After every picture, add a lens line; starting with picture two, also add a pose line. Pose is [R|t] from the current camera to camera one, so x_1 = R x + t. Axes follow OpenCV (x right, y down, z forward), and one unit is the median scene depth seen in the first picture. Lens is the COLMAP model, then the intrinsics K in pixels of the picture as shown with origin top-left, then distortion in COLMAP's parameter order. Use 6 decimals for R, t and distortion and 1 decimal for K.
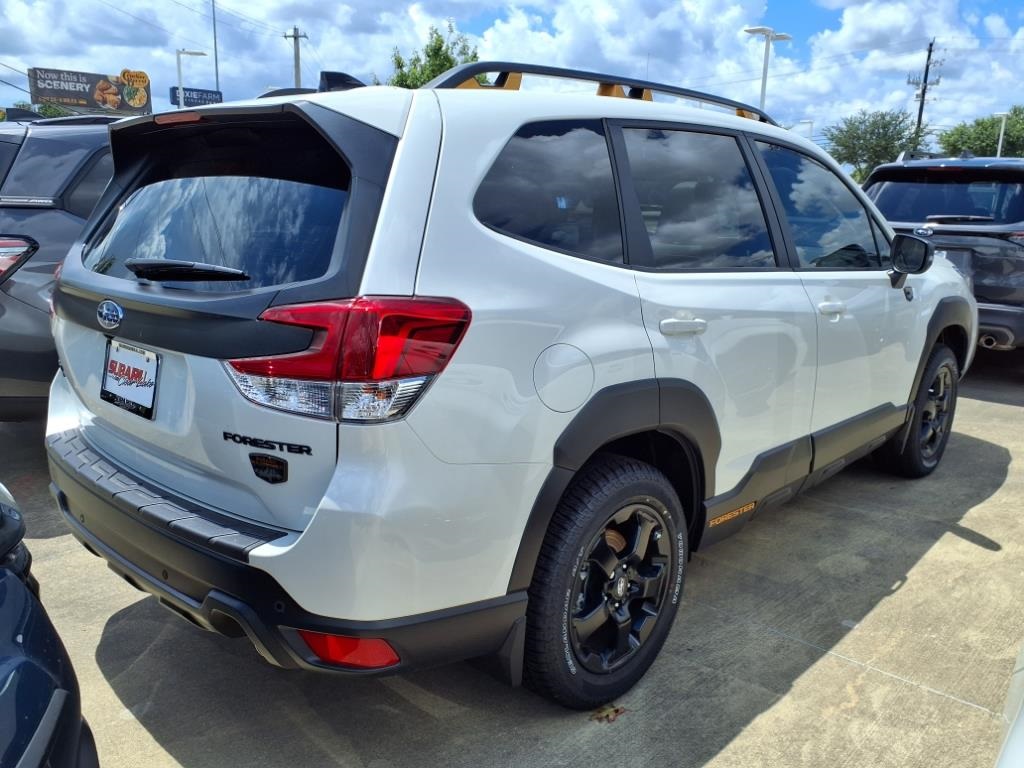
lens RADIAL K [[822.2, 0, 517.8], [0, 822.2, 382.7], [0, 0, 1]] dist [0.018130, 0.003916]
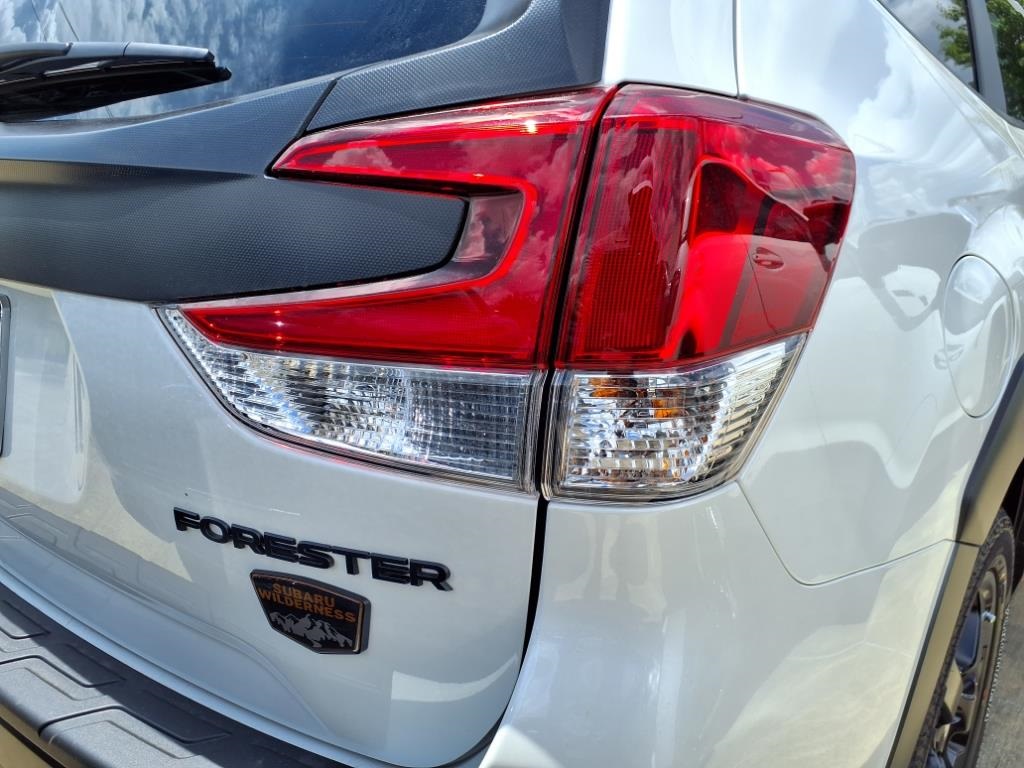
lens RADIAL K [[822.2, 0, 505.8], [0, 822.2, 386.9], [0, 0, 1]] dist [0.018130, 0.003916]
pose [[0.998659, -0.022573, 0.046581, -0.236736], [0.019388, 0.997515, 0.067736, -0.014949], [-0.047994, -0.066742, 0.996615, 0.661156]]
